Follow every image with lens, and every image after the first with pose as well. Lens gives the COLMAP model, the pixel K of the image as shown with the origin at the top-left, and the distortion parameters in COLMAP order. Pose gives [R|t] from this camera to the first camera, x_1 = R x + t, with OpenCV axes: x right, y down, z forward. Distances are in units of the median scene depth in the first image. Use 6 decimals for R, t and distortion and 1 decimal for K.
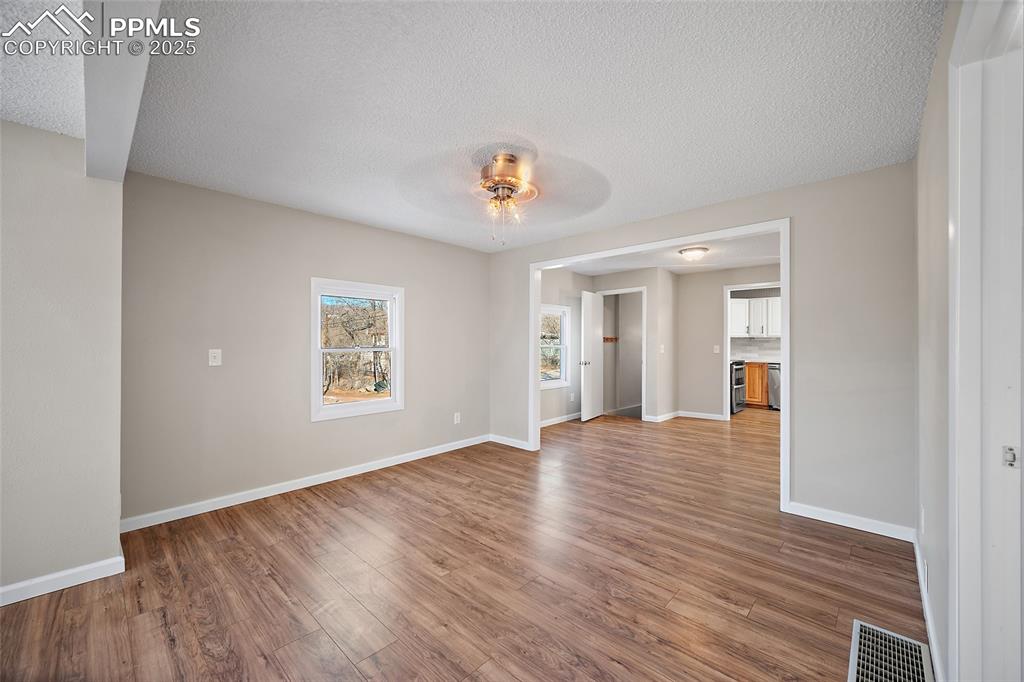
lens RADIAL K [[402.9, 0, 513.0], [0, 402.9, 338.9], [0, 0, 1]] dist [-0.000311, -0.001000]
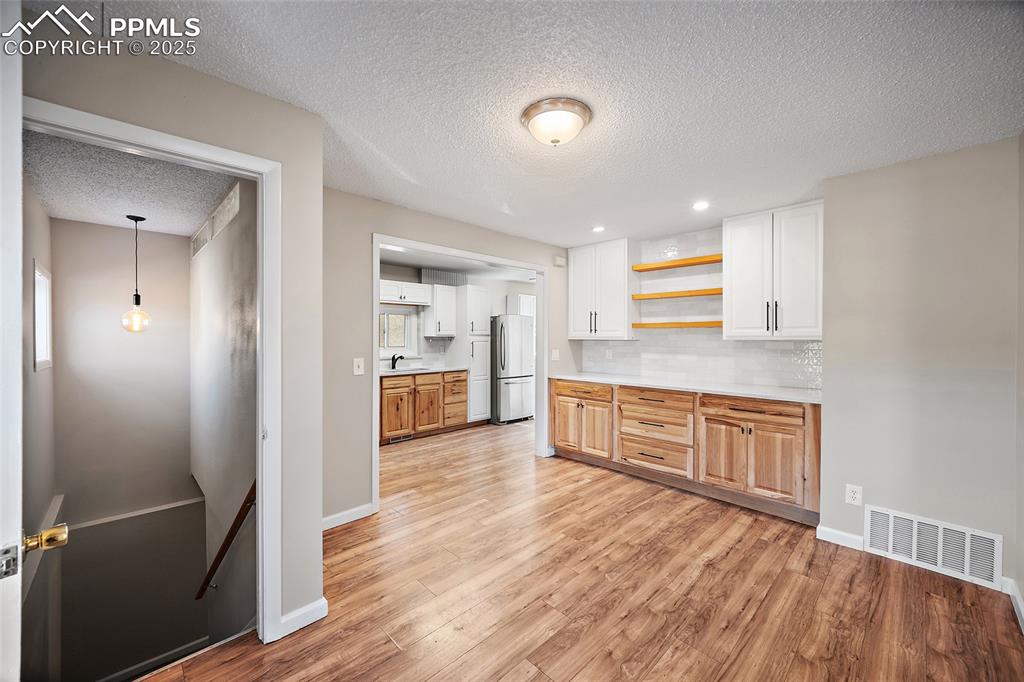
lens RADIAL K [[402.9, 0, 509.4], [0, 402.9, 340.3], [0, 0, 1]] dist [-0.000311, -0.001000]
pose [[0.048397, -0.010953, 0.998768, 0.082018], [-0.010136, 0.999883, 0.011457, -0.018061], [-0.998777, -0.010678, 0.048280, 1.313590]]
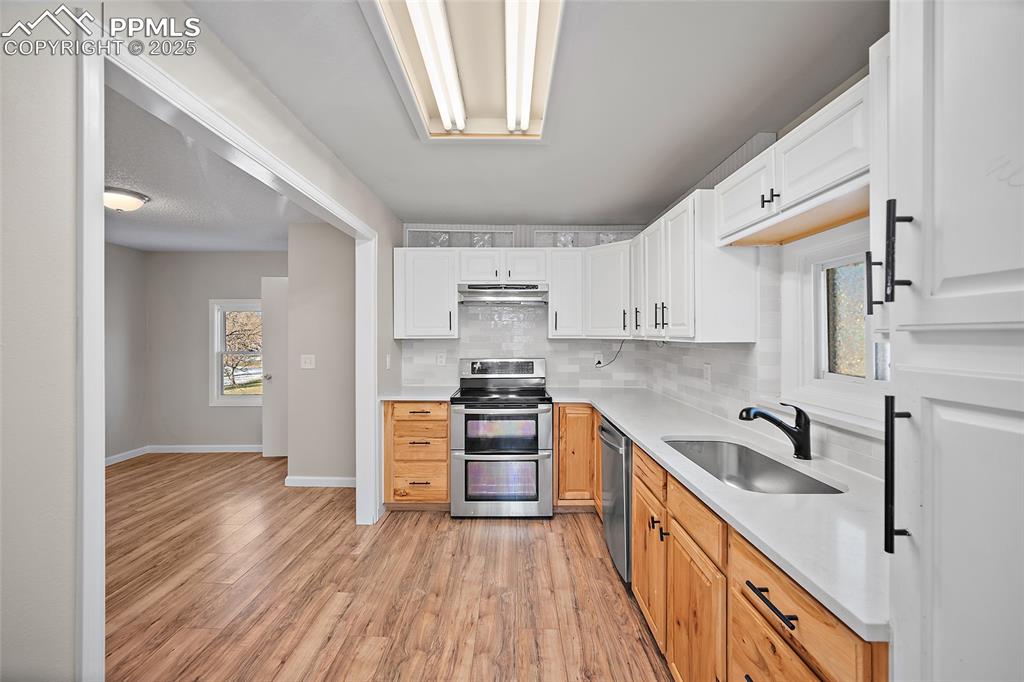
lens RADIAL K [[402.9, 0, 506.3], [0, 402.9, 335.7], [0, 0, 1]] dist [-0.000311, -0.001000]
pose [[0.672954, -0.003298, -0.739677, 1.586173], [0.009026, 0.999952, 0.003753, -0.019424], [0.739629, -0.009202, 0.672952, 1.311578]]
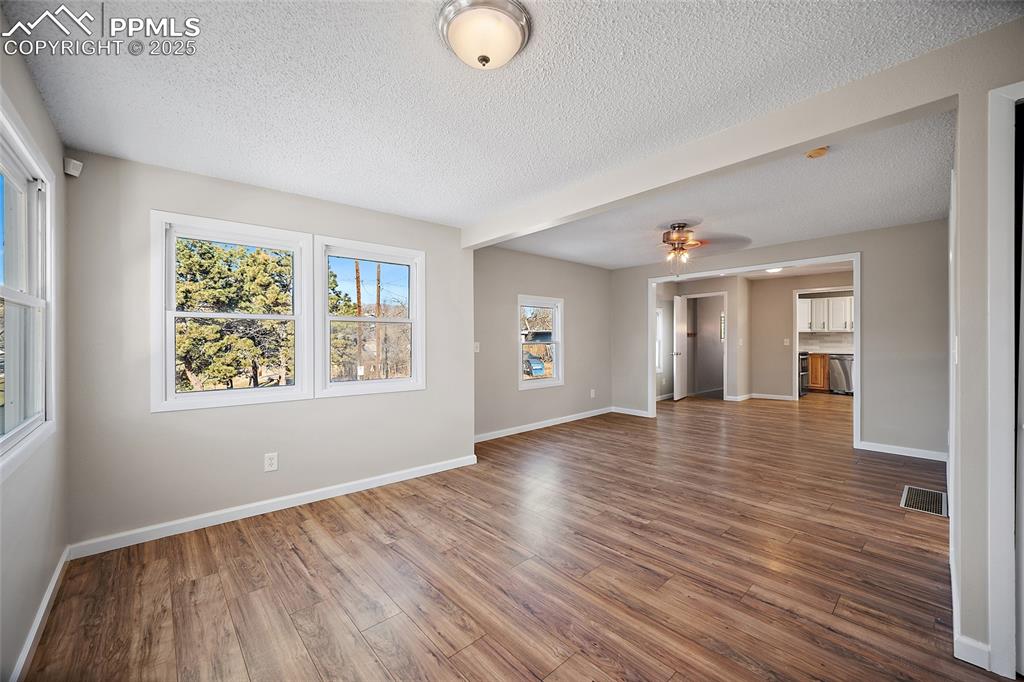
lens RADIAL K [[402.9, 0, 512.4], [0, 402.9, 338.3], [0, 0, 1]] dist [-0.000311, -0.001000]
pose [[0.997014, -0.007160, -0.076887, -0.365072], [0.007648, 0.999952, 0.006048, 0.001154], [0.076840, -0.006617, 0.997021, -0.443553]]
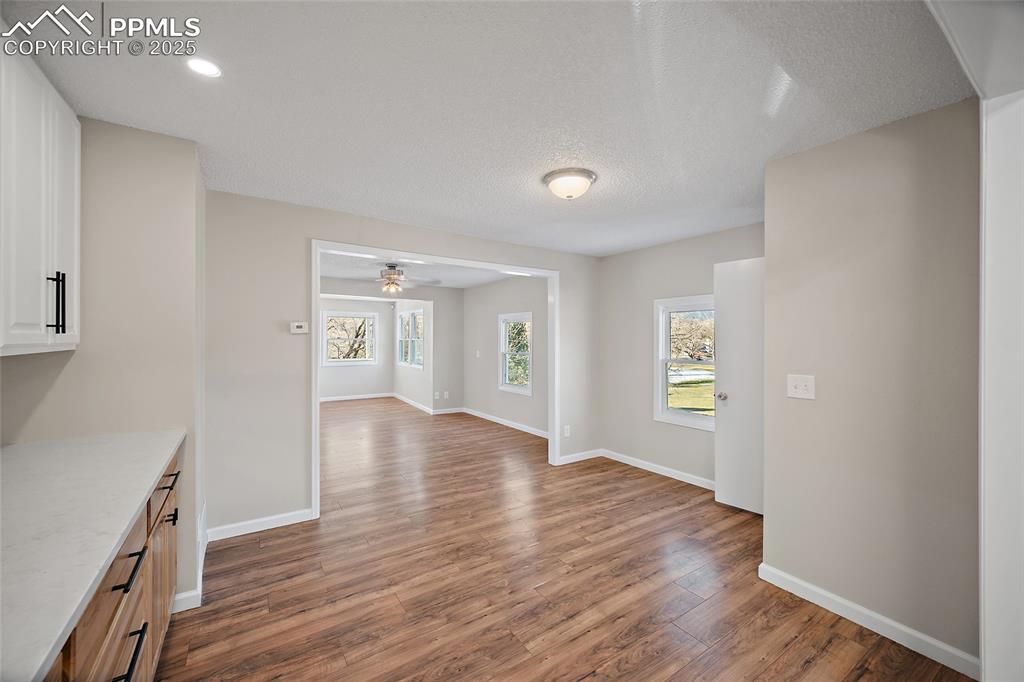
lens RADIAL K [[402.9, 0, 508.4], [0, 402.9, 337.4], [0, 0, 1]] dist [-0.000311, -0.001000]
pose [[-0.231757, -0.007876, -0.972742, 1.219927], [0.005391, 0.999941, -0.009380, -0.023593], [0.972759, -0.007418, -0.231701, 1.337440]]
